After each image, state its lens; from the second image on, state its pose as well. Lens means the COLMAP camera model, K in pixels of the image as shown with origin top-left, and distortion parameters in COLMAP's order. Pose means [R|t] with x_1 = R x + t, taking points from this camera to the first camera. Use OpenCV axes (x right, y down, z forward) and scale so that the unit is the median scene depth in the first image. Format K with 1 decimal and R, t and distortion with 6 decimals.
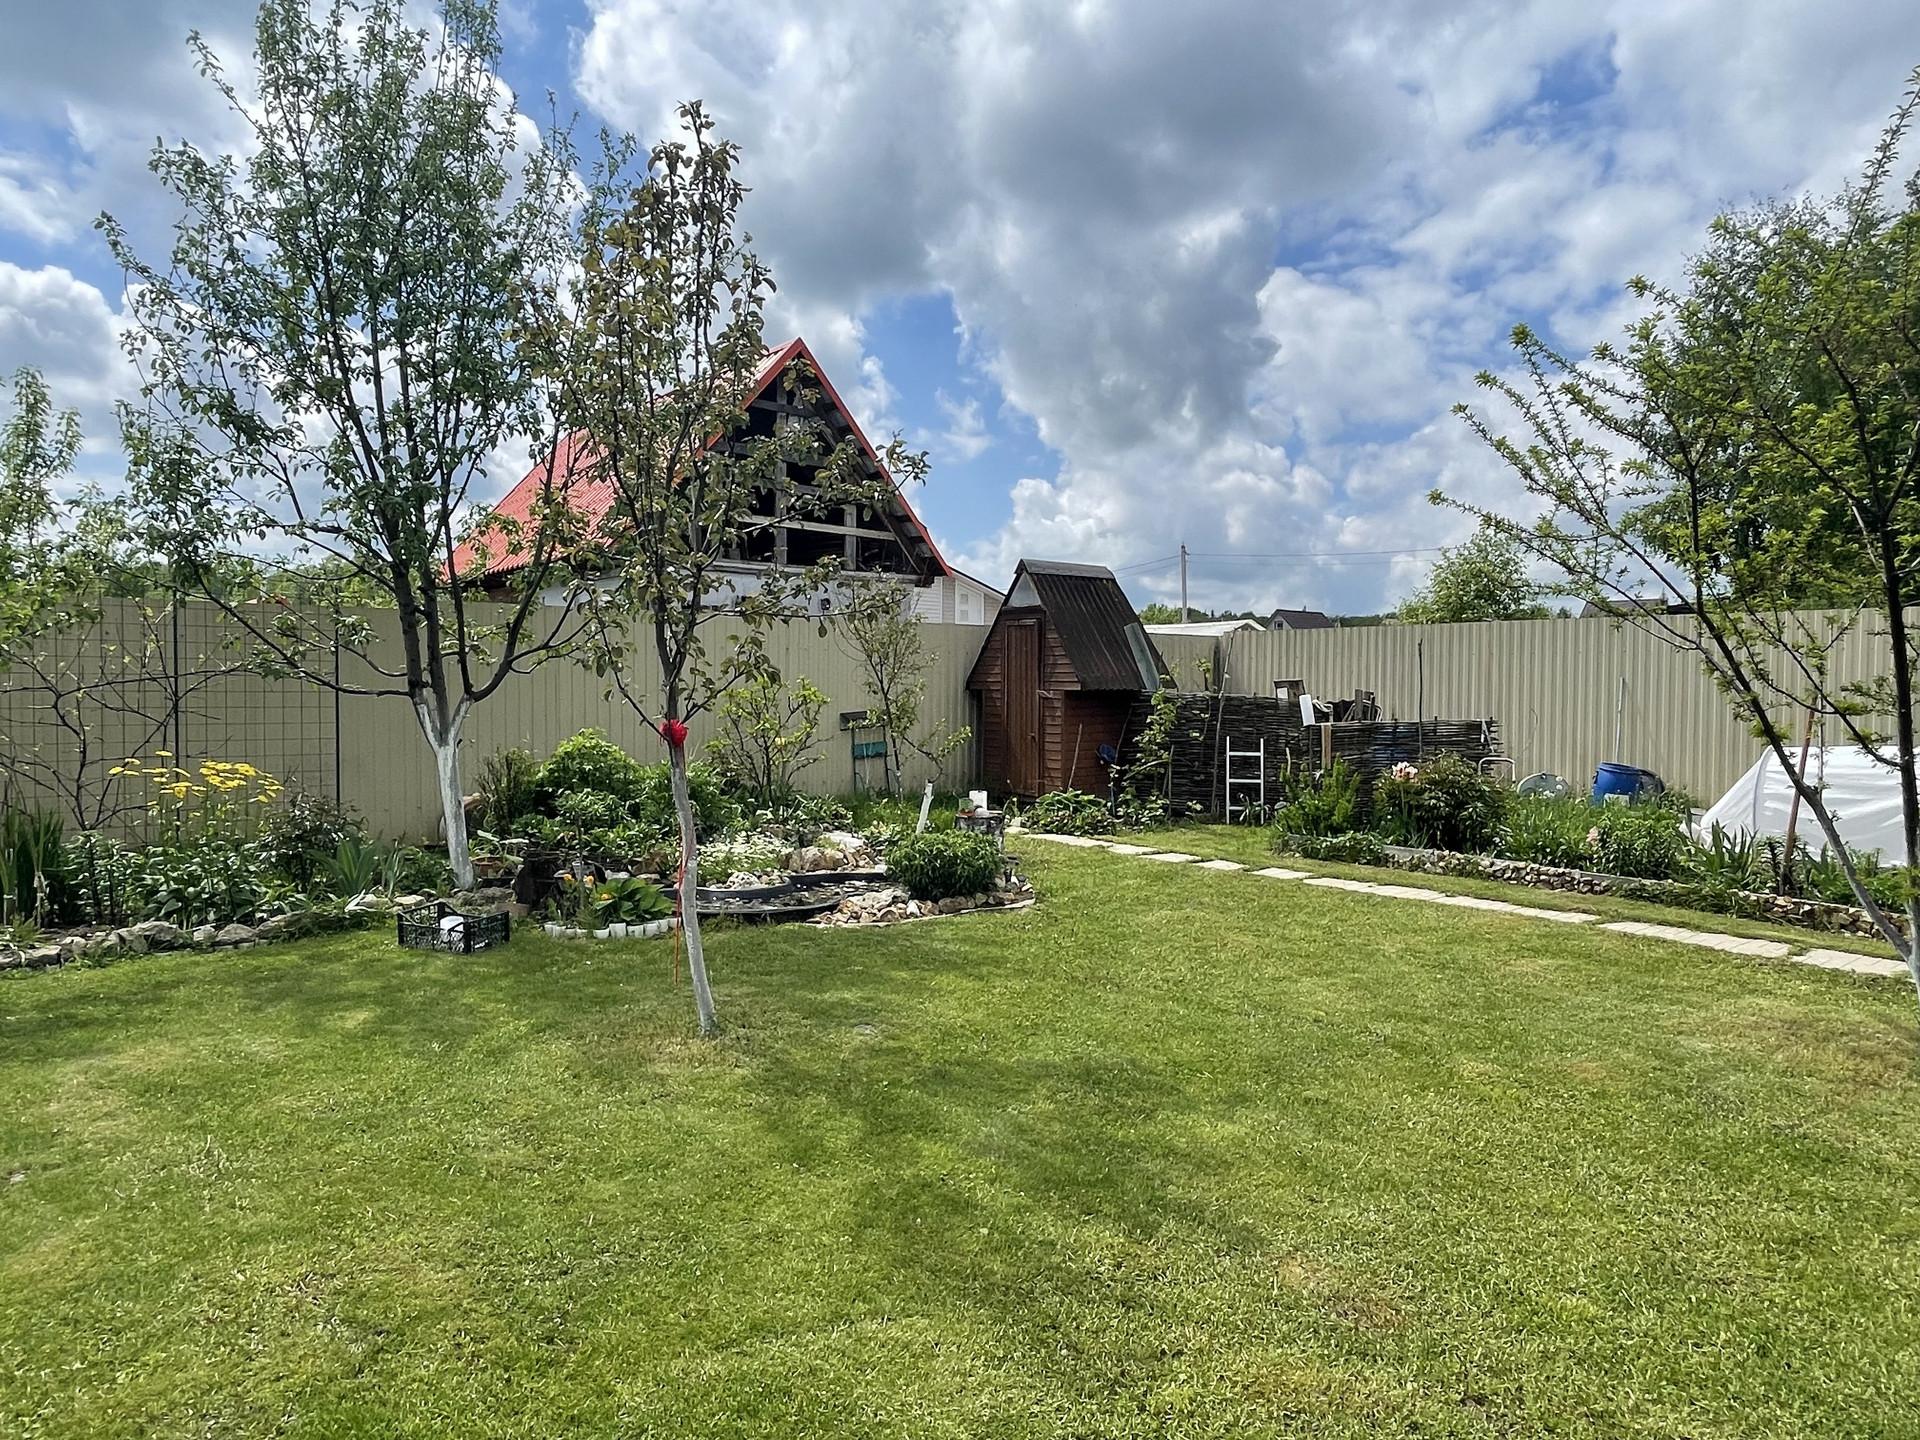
lens RADIAL K [[1204.2, 0, 947.1], [0, 1204.2, 724.9], [0, 0, 1]] dist [-0.021969, 0.013810]
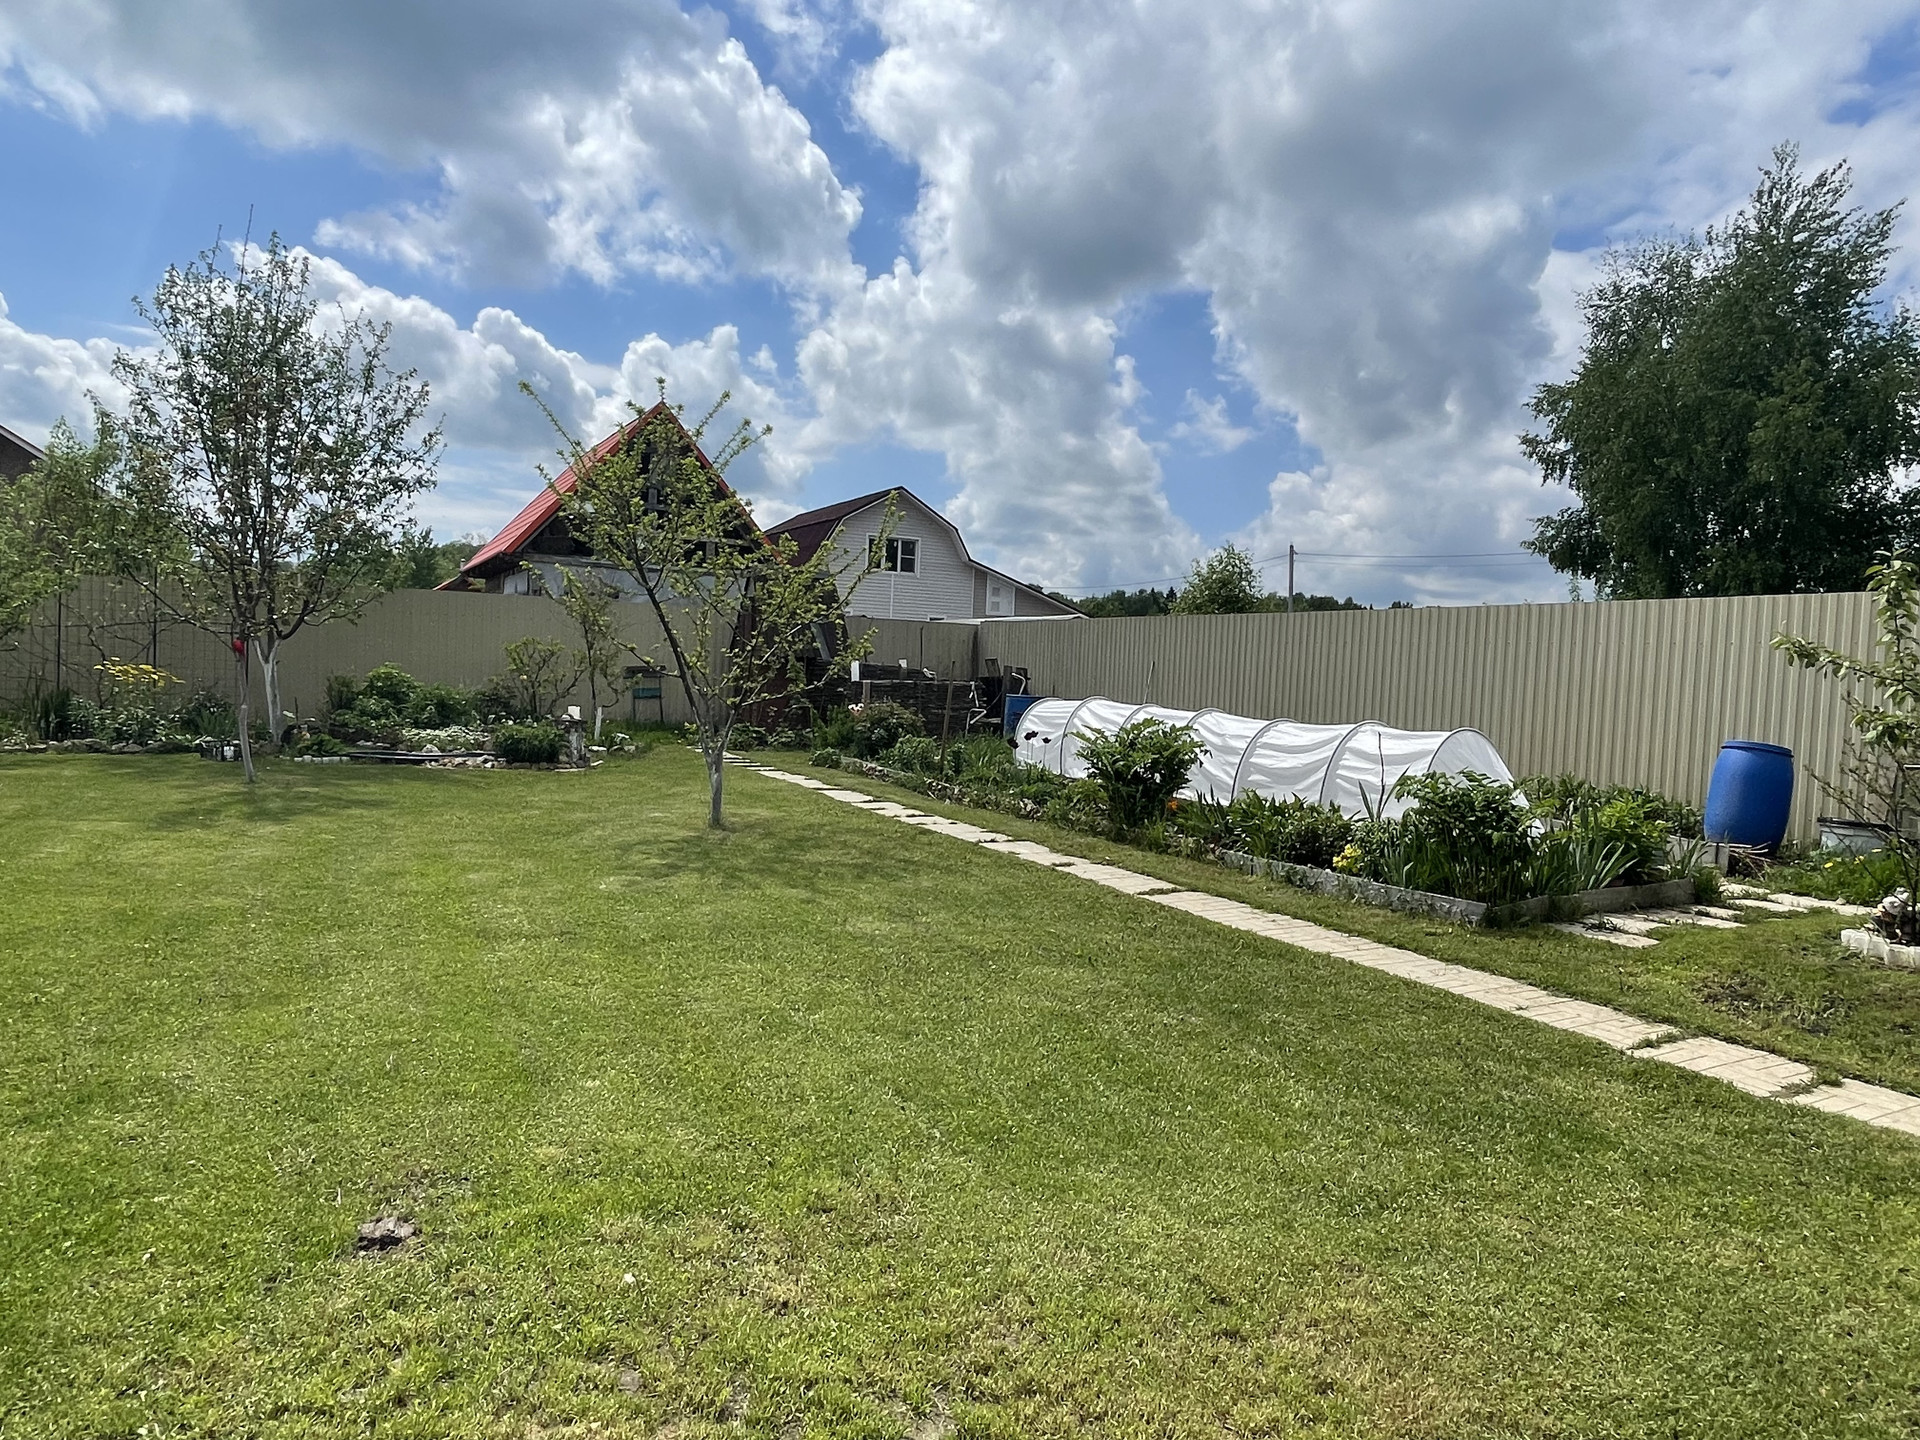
lens RADIAL K [[1204.2, 0, 976.6], [0, 1204.2, 708.4], [0, 0, 1]] dist [-0.021969, 0.013810]
pose [[0.976927, 0.042364, -0.209330, 1.204996], [-0.043673, 0.999045, -0.001636, 0.048663], [0.209060, 0.010741, 0.977844, -0.666002]]
